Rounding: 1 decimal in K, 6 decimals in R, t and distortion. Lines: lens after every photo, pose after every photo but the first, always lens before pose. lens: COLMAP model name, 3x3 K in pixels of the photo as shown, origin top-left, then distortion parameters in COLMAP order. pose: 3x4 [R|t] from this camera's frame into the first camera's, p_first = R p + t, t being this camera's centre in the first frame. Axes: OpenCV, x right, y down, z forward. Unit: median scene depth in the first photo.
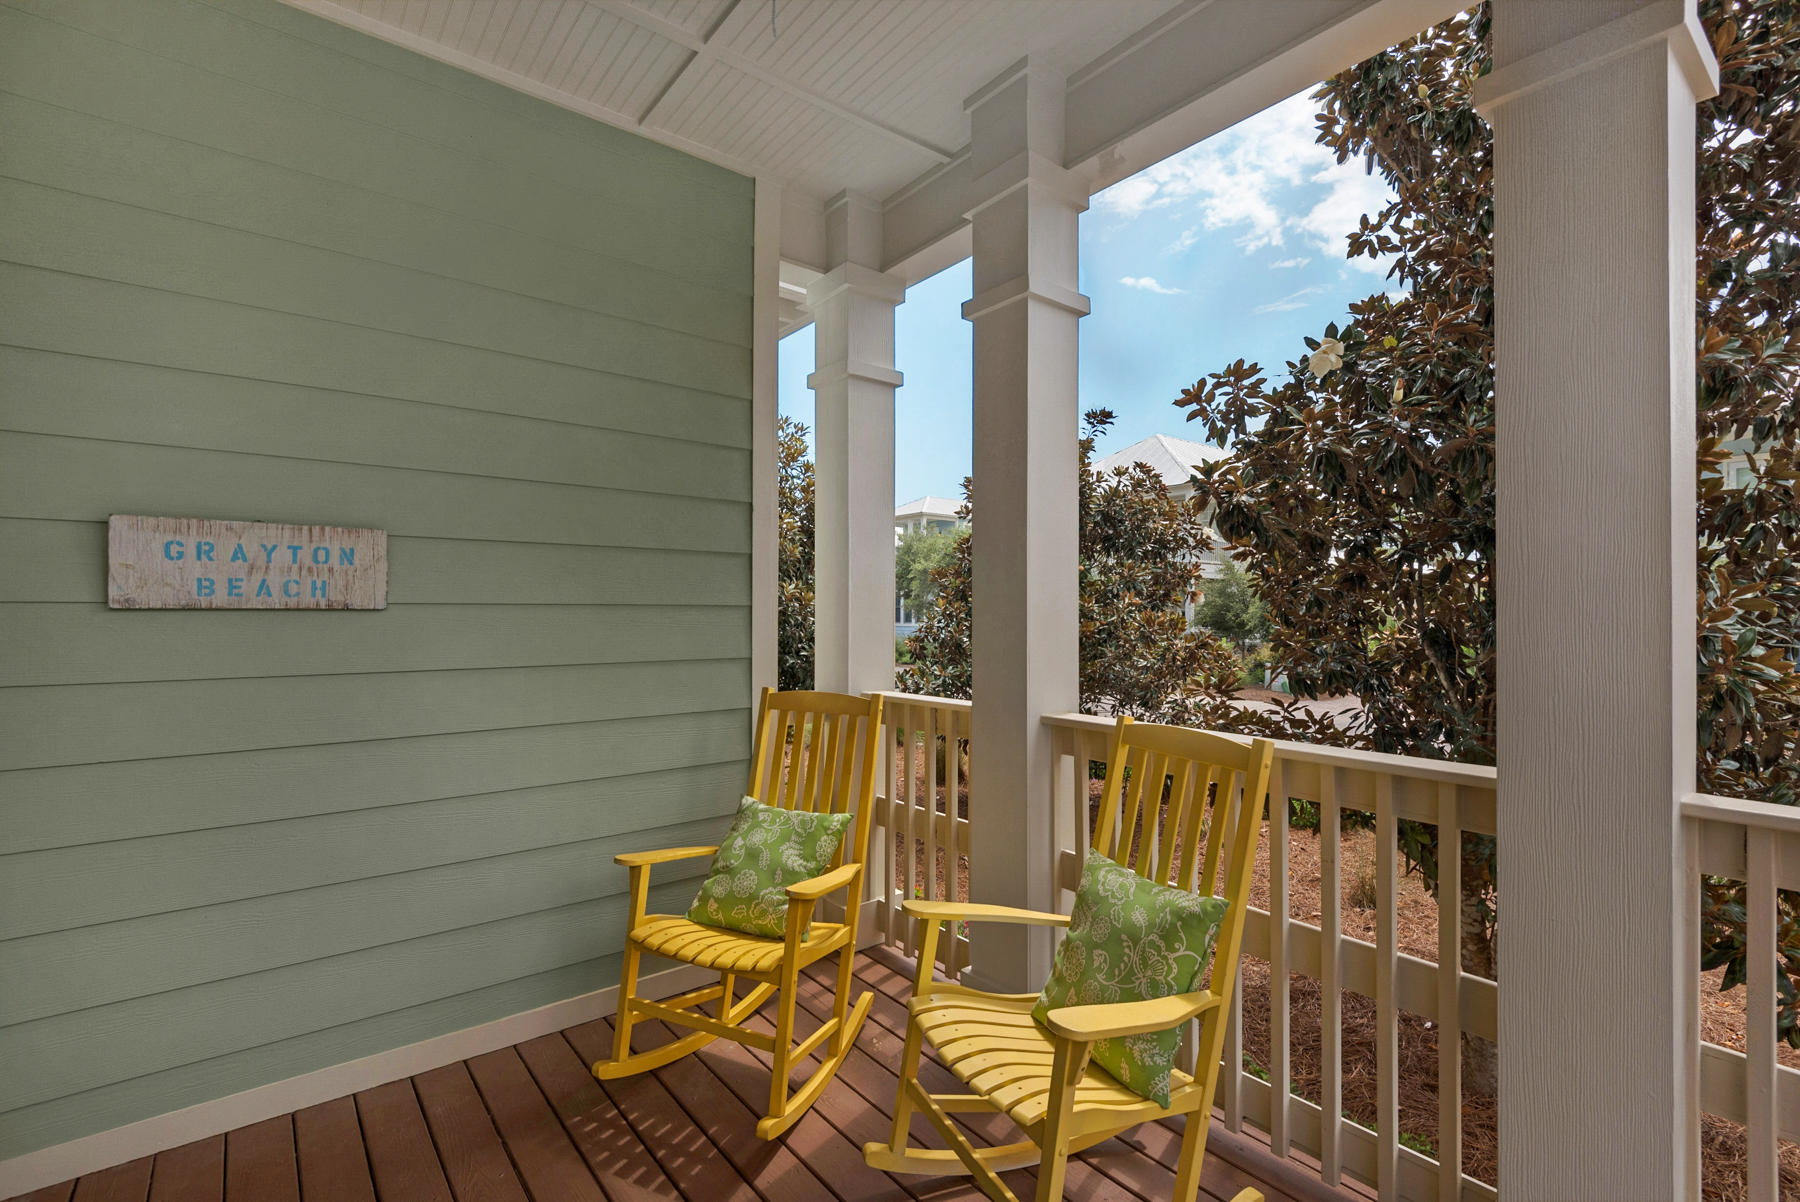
lens RADIAL K [[823.7, 0, 900.7], [0, 823.7, 602.6], [0, 0, 1]] dist [0.012862, -0.000170]
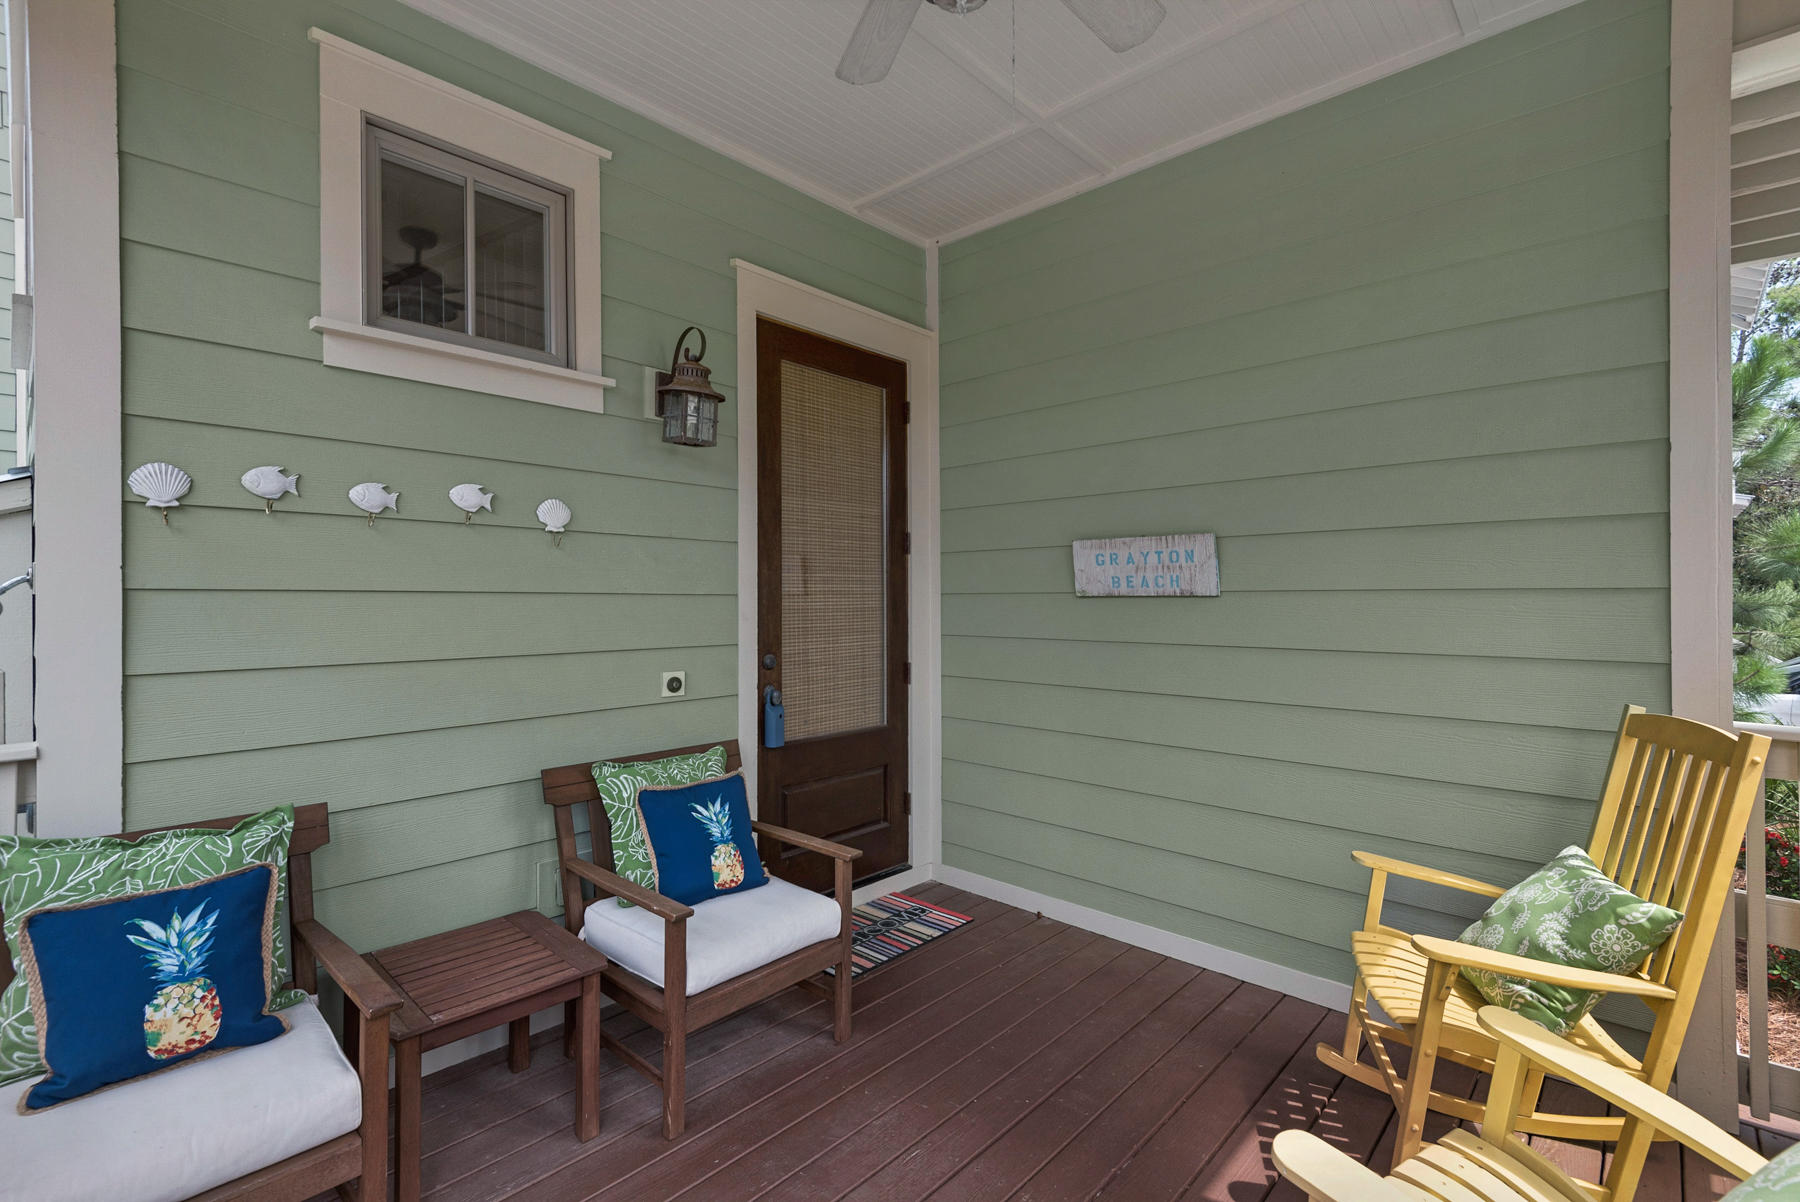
lens RADIAL K [[823.7, 0, 900.1], [0, 823.7, 601.7], [0, 0, 1]] dist [0.012862, -0.000170]
pose [[0.150344, 0.004969, -0.988621, 0.580711], [0.018286, 0.999802, 0.007806, -0.001920], [0.988465, -0.019252, 0.150223, 0.364992]]
